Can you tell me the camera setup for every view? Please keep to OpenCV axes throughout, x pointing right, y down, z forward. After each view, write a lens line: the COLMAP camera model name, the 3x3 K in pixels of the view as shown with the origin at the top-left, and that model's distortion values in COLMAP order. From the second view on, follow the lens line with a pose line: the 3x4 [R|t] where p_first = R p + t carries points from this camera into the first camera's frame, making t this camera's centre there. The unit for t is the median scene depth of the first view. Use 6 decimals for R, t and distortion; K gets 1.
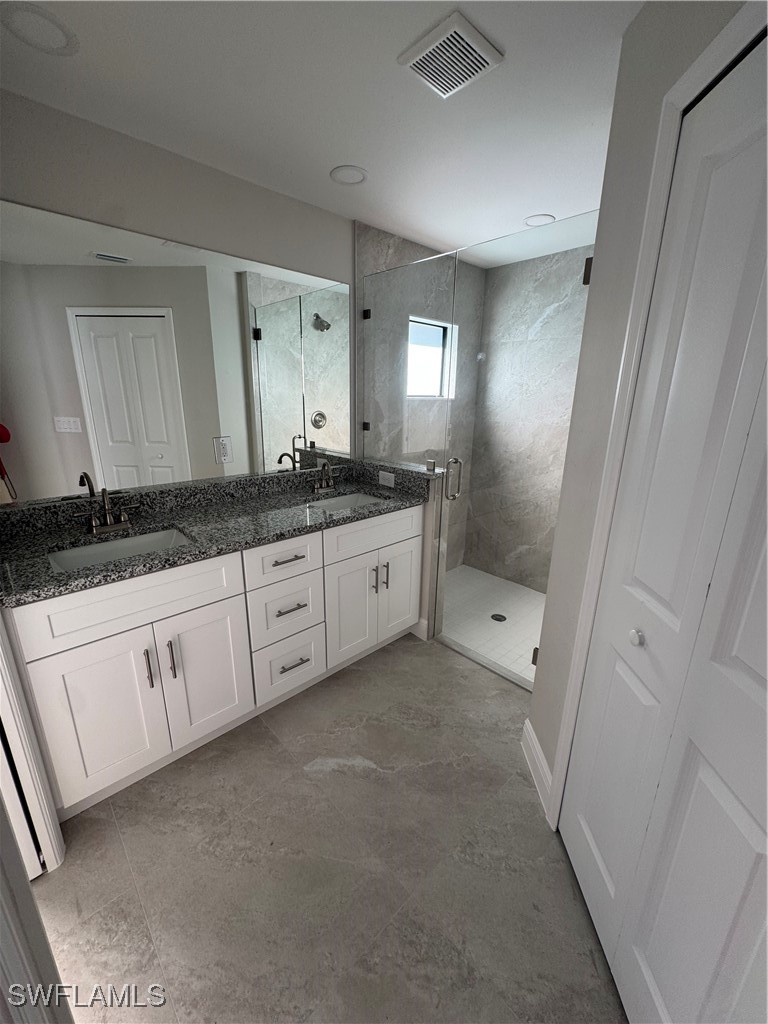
lens RADIAL K [[408.4, 0, 386.4], [0, 408.4, 510.4], [0, 0, 1]] dist [-0.000780, 0.000185]
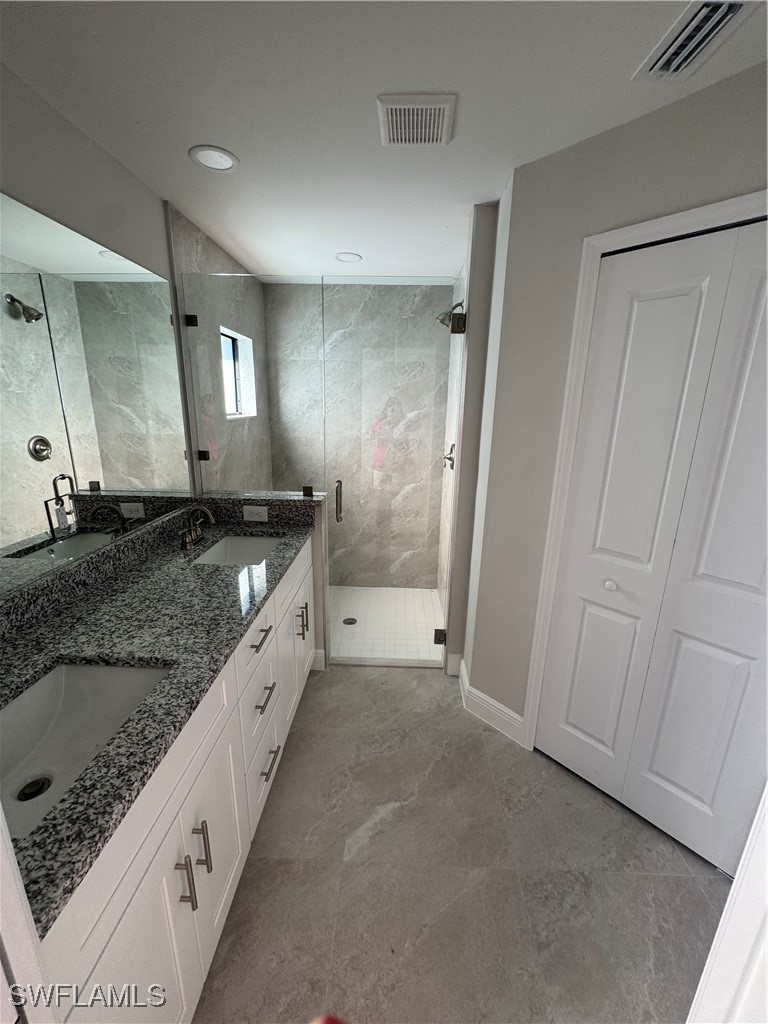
lens RADIAL K [[408.1, 0, 384.6], [0, 408.1, 510.5], [0, 0, 1]] dist [-0.002923, 0.000338]
pose [[0.713269, -0.183895, 0.676336, -0.405790], [0.187937, 0.979810, 0.068210, -0.093893], [-0.675224, 0.078456, 0.733428, 0.174937]]
